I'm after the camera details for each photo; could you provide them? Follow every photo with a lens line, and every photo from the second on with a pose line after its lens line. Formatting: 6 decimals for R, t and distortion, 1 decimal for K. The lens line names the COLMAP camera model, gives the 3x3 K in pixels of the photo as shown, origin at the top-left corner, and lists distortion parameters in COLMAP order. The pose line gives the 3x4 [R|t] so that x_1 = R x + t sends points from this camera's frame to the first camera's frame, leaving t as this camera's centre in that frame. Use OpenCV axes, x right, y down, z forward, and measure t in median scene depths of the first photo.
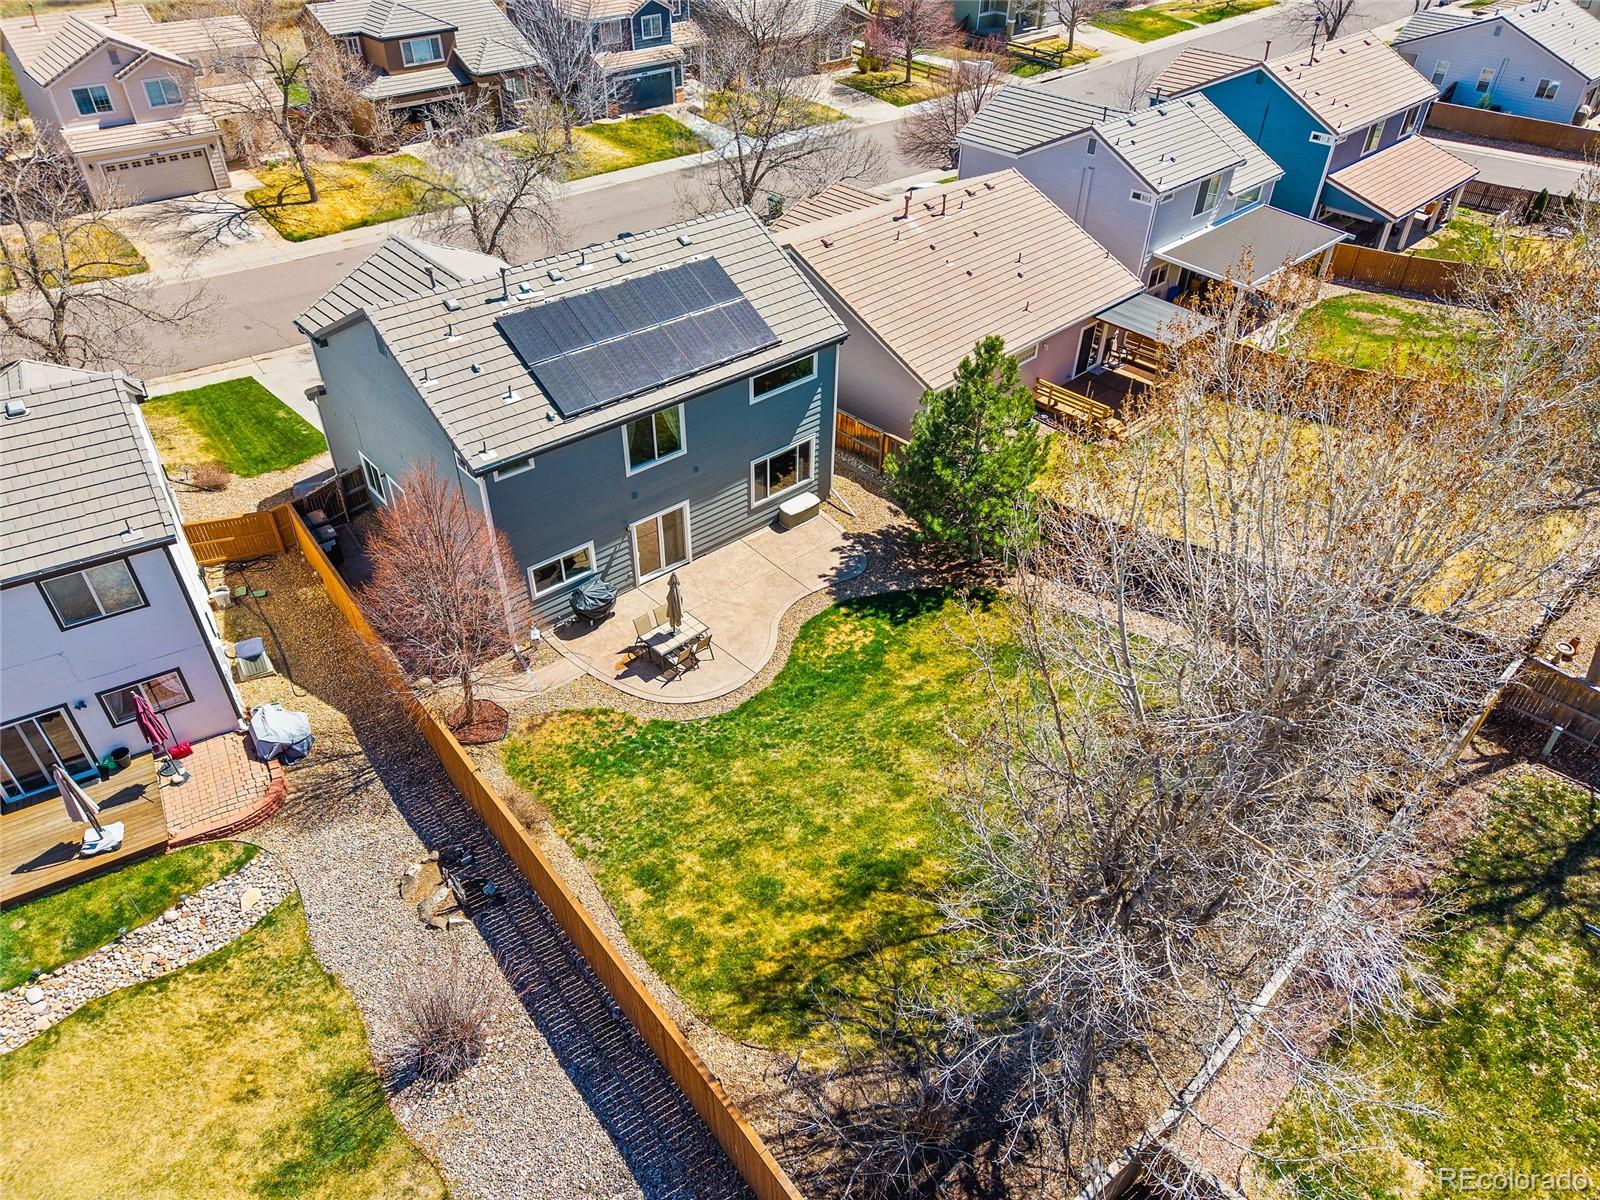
lens RADIAL K [[1064.3, 0, 800.6], [0, 1064.3, 604.7], [0, 0, 1]] dist [0.024303, -0.021294]
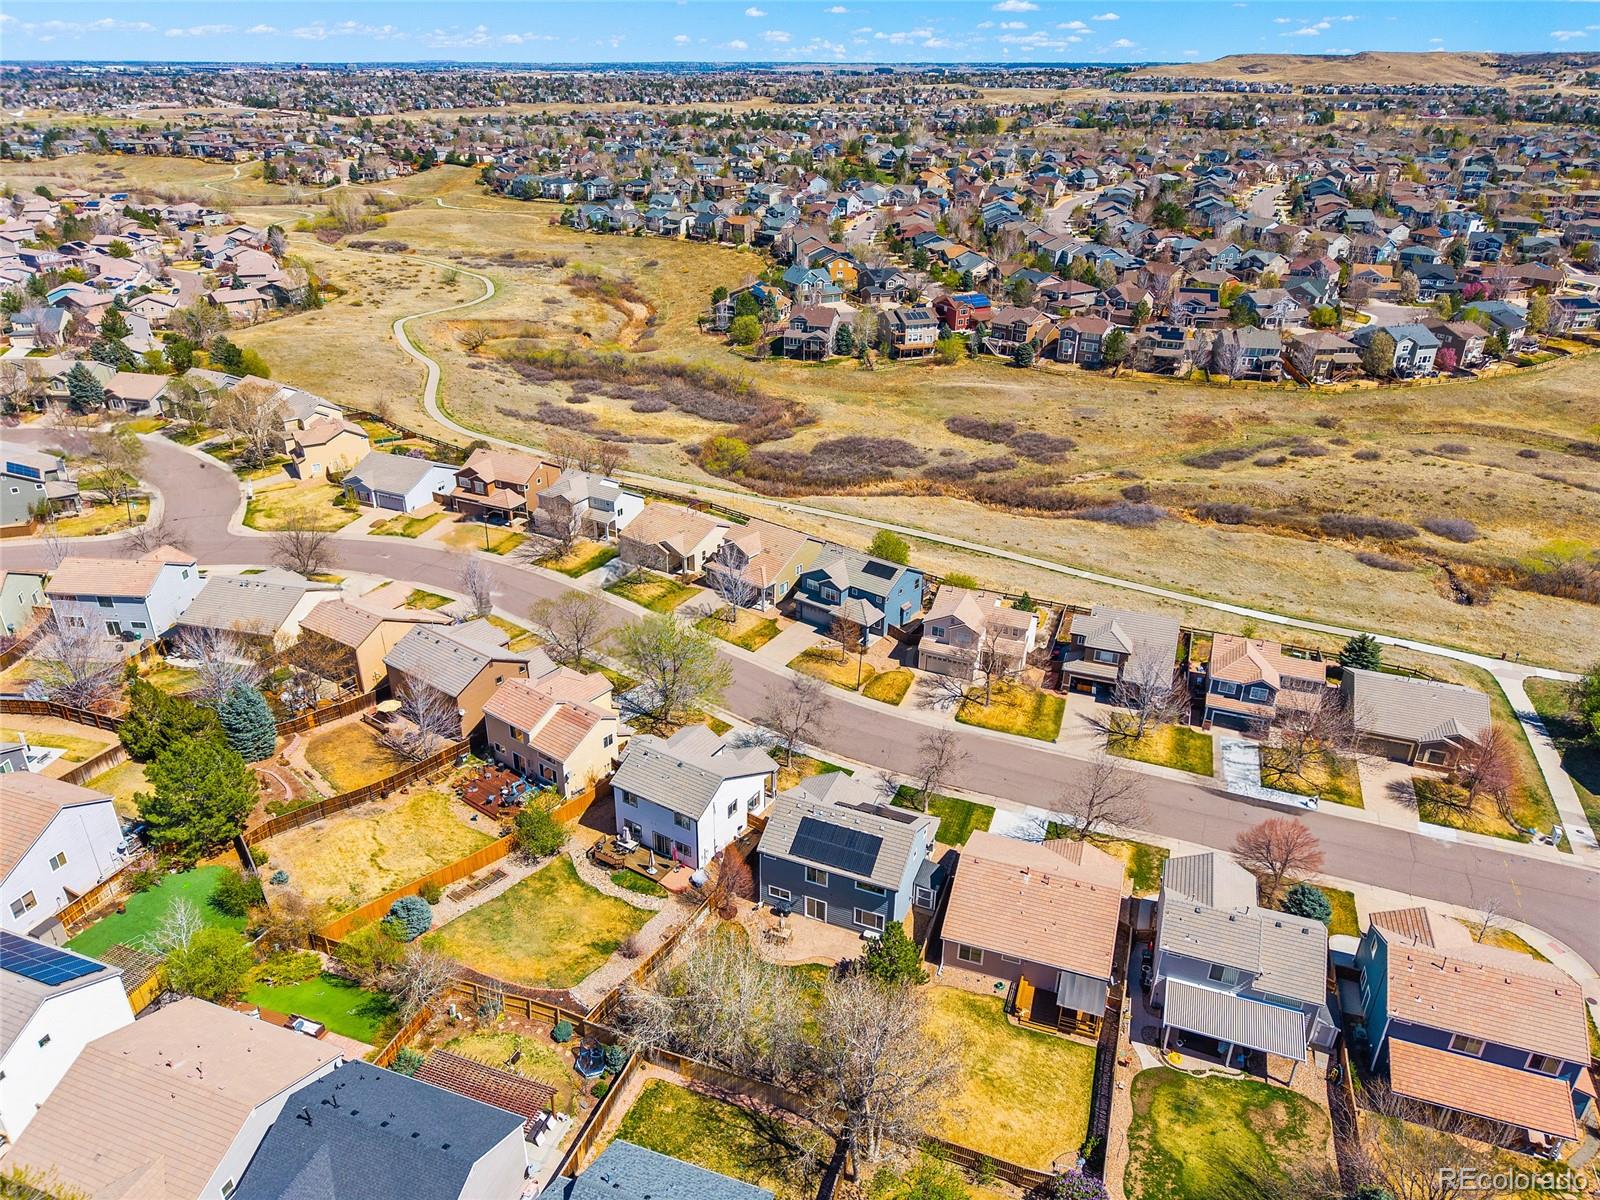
lens RADIAL K [[1064.3, 0, 800.6], [0, 1064.3, 604.7], [0, 0, 1]] dist [0.024303, -0.021294]
pose [[0.447260, 0.386705, -0.806485, 2.147989], [-0.566796, 0.820072, 0.078887, -1.084767], [0.691882, 0.421830, 0.585969, -1.221056]]
